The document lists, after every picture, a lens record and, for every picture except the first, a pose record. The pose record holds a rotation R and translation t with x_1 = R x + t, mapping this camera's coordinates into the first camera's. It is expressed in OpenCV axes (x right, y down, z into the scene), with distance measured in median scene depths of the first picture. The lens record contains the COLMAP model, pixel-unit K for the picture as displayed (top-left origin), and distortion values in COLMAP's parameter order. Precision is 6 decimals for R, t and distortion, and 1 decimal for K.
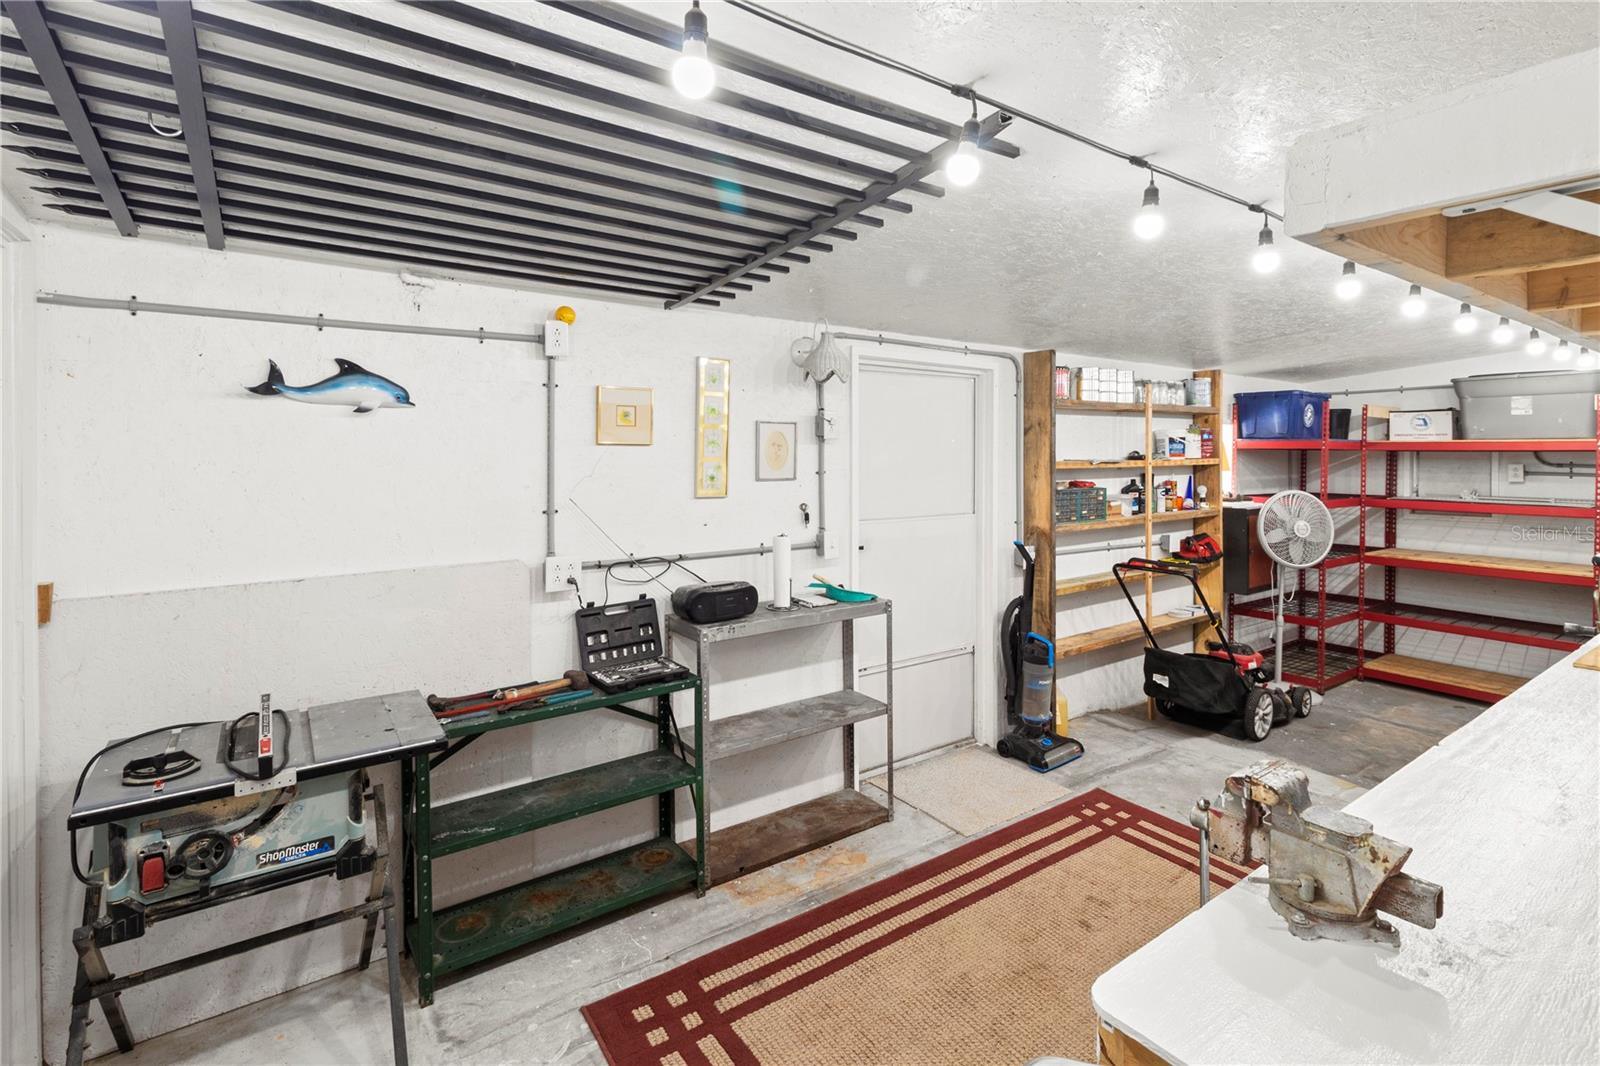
lens RADIAL K [[753.3, 0, 809.7], [0, 753.3, 457.1], [0, 0, 1]] dist [-0.004679, 0.000260]
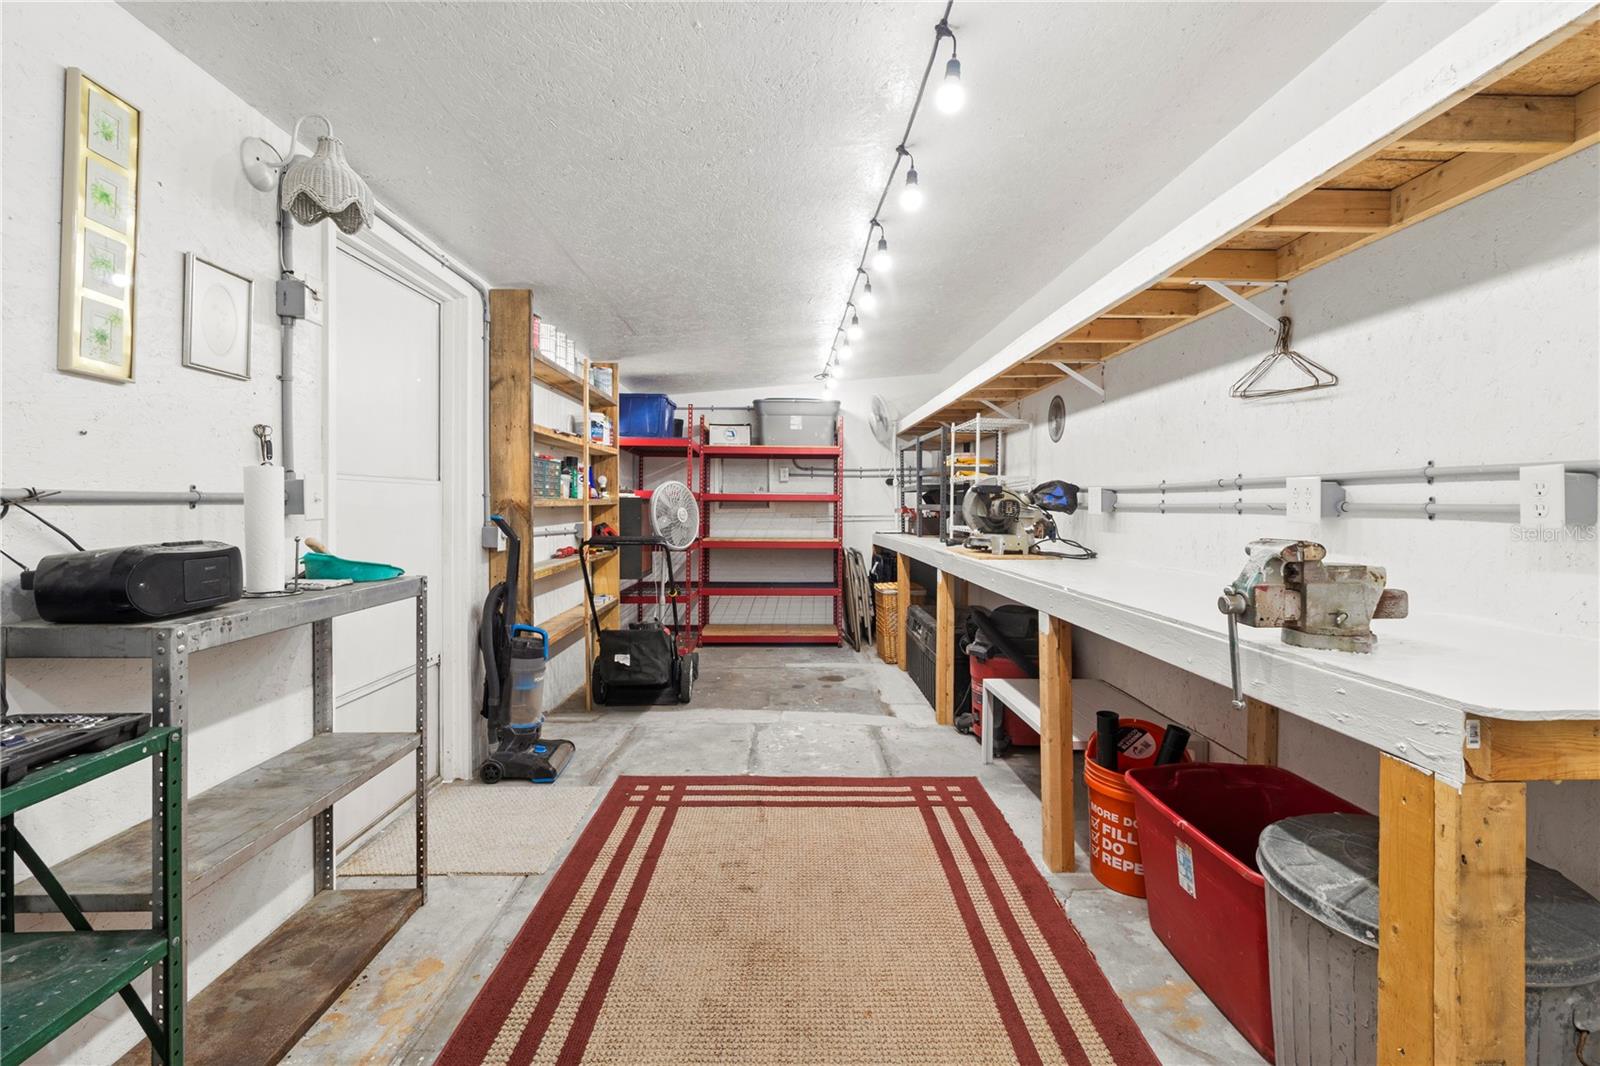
lens RADIAL K [[753.3, 0, 801.6], [0, 753.3, 509.2], [0, 0, 1]] dist [-0.004679, 0.000260]
pose [[0.561684, -0.004044, 0.827342, -0.205118], [0.002690, 0.999992, 0.003062, 0.102398], [-0.827347, 0.000506, 0.561690, 0.270317]]
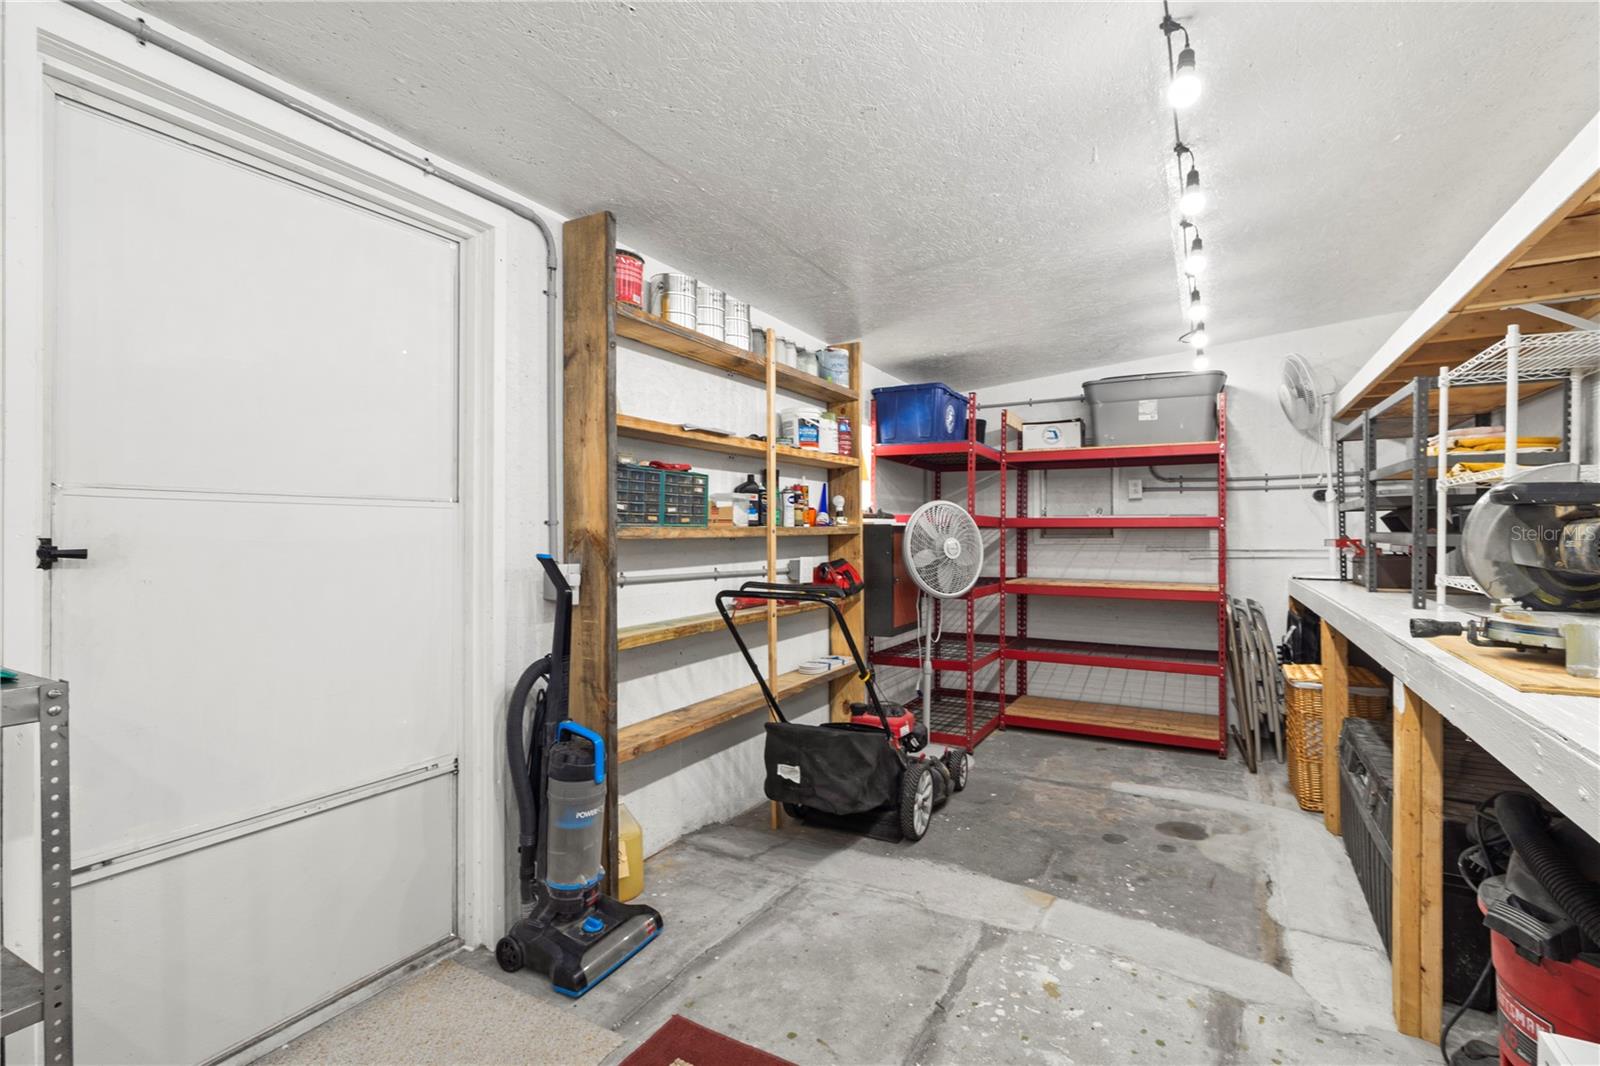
lens RADIAL K [[753.3, 0, 803.9], [0, 753.3, 531.7], [0, 0, 1]] dist [-0.004679, 0.000260]
pose [[0.899729, -0.001996, 0.436444, 0.206254], [0.004801, 0.999974, -0.005323, 0.099024], [-0.436423, 0.006884, 0.899716, 0.431349]]
